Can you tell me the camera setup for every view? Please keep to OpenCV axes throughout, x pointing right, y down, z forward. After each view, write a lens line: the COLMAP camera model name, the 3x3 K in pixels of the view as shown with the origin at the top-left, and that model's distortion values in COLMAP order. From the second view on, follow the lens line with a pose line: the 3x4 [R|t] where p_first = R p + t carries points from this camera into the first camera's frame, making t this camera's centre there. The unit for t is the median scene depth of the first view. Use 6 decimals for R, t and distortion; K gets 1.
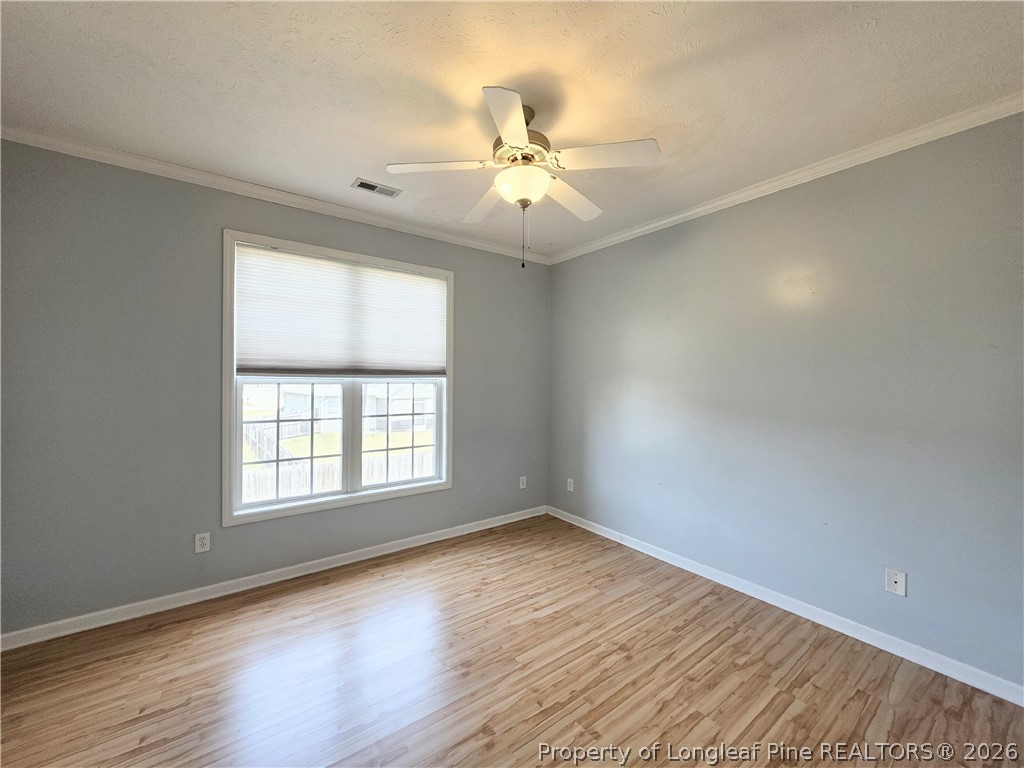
lens RADIAL K [[414.5, 0, 511.0], [0, 414.5, 386.4], [0, 0, 1]] dist [0.004160, 0.000408]
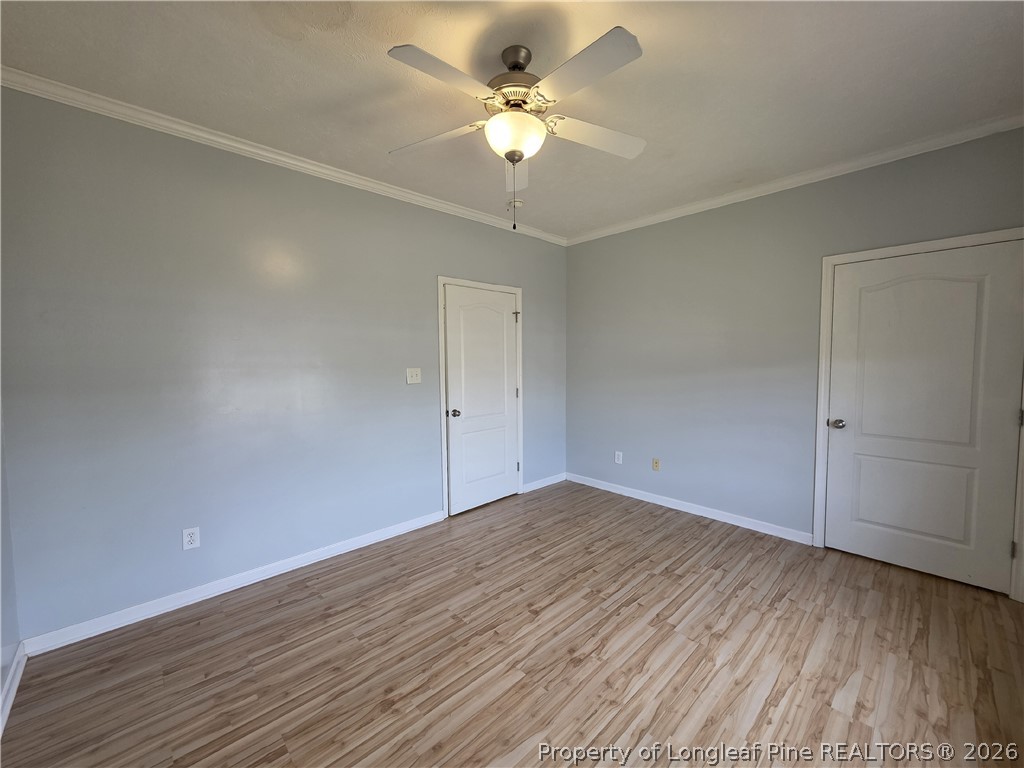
lens RADIAL K [[414.5, 0, 512.1], [0, 414.5, 381.5], [0, 0, 1]] dist [0.004160, 0.000408]
pose [[-0.992723, 0.005784, -0.120285, 0.145906], [-0.003313, 0.997156, 0.075293, -0.019816], [0.120379, 0.075143, -0.989880, 1.906609]]
